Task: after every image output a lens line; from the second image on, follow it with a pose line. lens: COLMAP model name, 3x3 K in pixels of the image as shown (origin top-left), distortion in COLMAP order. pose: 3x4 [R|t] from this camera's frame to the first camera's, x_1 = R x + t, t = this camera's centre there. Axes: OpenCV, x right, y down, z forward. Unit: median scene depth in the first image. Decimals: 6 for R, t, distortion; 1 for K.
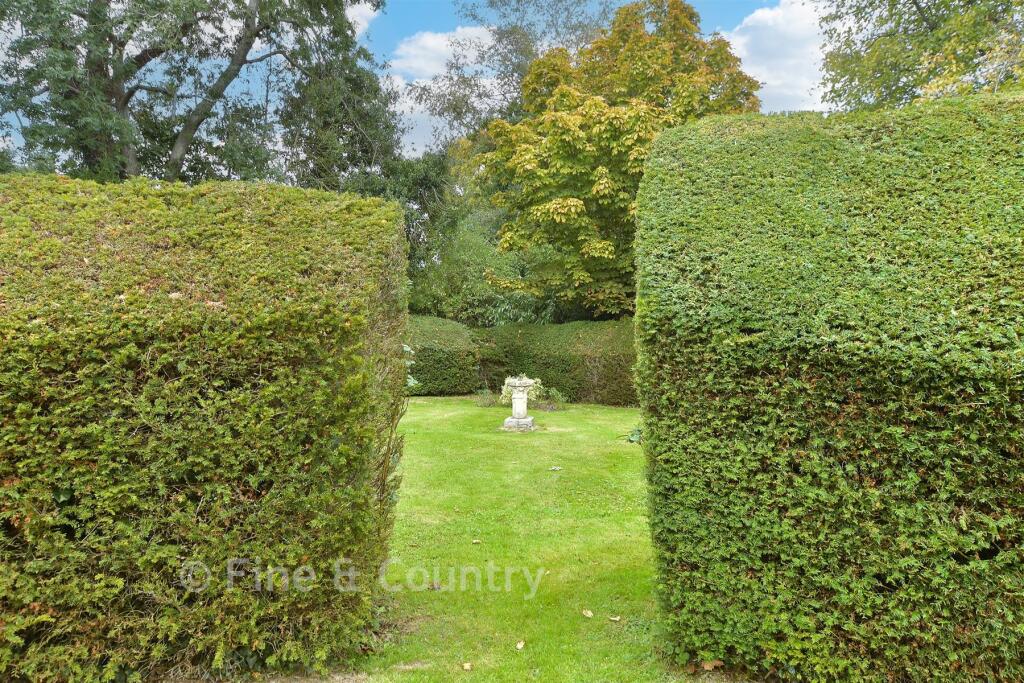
lens RADIAL K [[733.8, 0, 509.8], [0, 733.8, 339.9], [0, 0, 1]] dist [-0.003877, -0.000111]
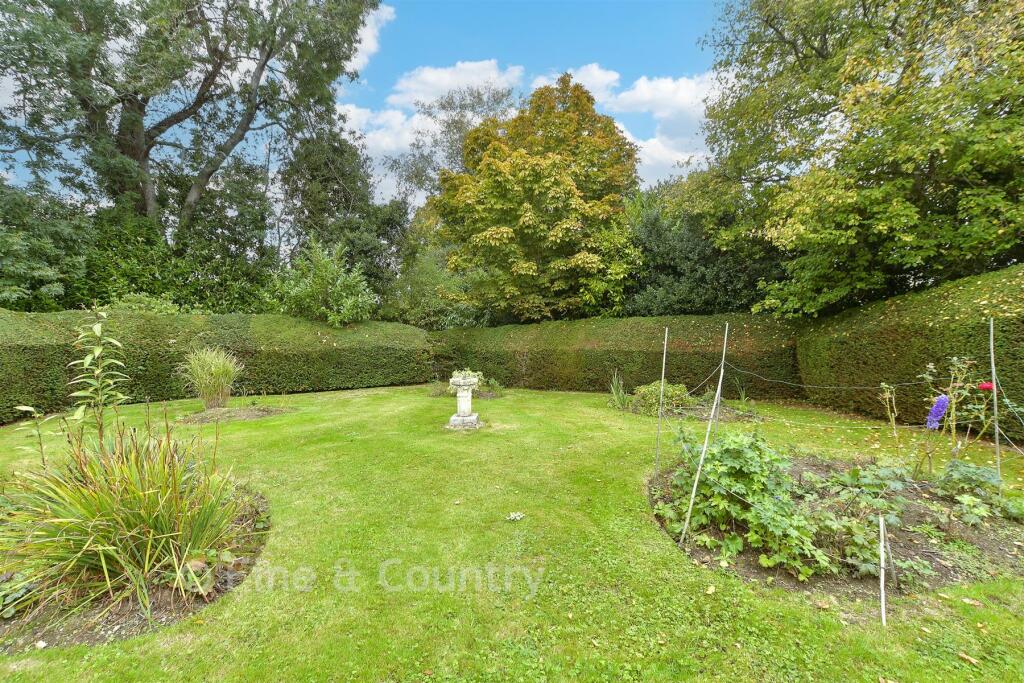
lens RADIAL K [[445.3, 0, 501.2], [0, 445.3, 332.4], [0, 0, 1]] dist [-0.025074, 0.000027]
pose [[0.995423, -0.015436, 0.094315, 0.004541], [0.017062, 0.999719, -0.016459, 0.000961], [-0.094034, 0.017993, 0.995406, 0.228094]]
